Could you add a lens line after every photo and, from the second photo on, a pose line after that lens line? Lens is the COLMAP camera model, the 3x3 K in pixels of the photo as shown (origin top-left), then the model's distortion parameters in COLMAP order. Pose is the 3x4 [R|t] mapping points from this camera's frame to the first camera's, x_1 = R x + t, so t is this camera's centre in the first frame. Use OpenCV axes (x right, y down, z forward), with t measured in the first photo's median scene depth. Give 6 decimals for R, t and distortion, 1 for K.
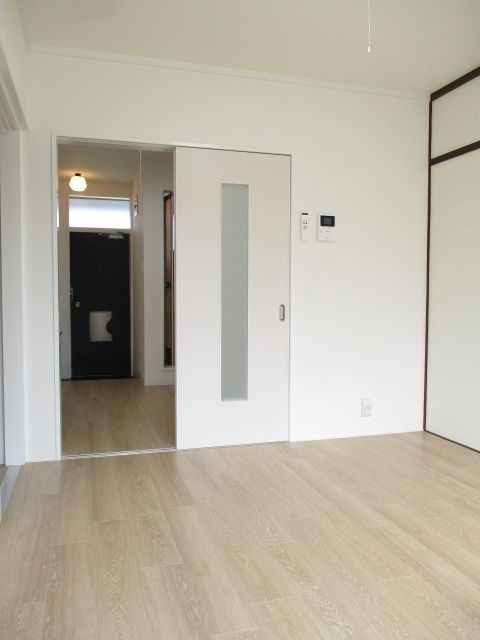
lens RADIAL K [[530.1, 0, 240.0], [0, 530.1, 320.0], [0, 0, 1]] dist [-0.034112, 0.008793]
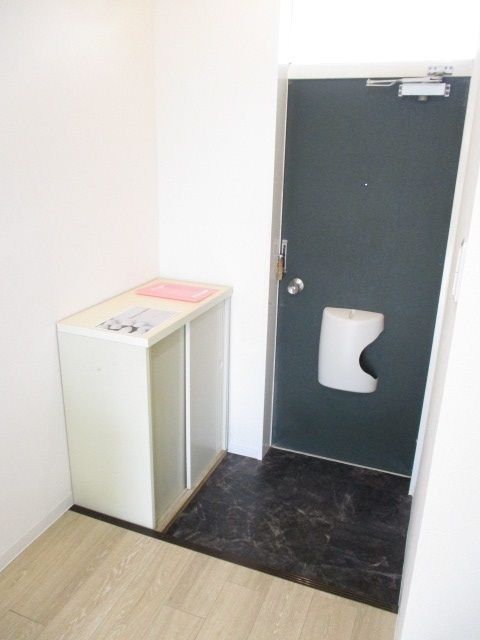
lens RADIAL K [[530.1, 0, 240.0], [0, 530.1, 320.0], [0, 0, 1]] dist [-0.034112, 0.008793]
pose [[0.787879, 0.211988, -0.578194, -0.114800], [-0.052496, 0.958587, 0.279921, -0.109307], [0.613589, -0.190191, 0.766379, 0.678789]]
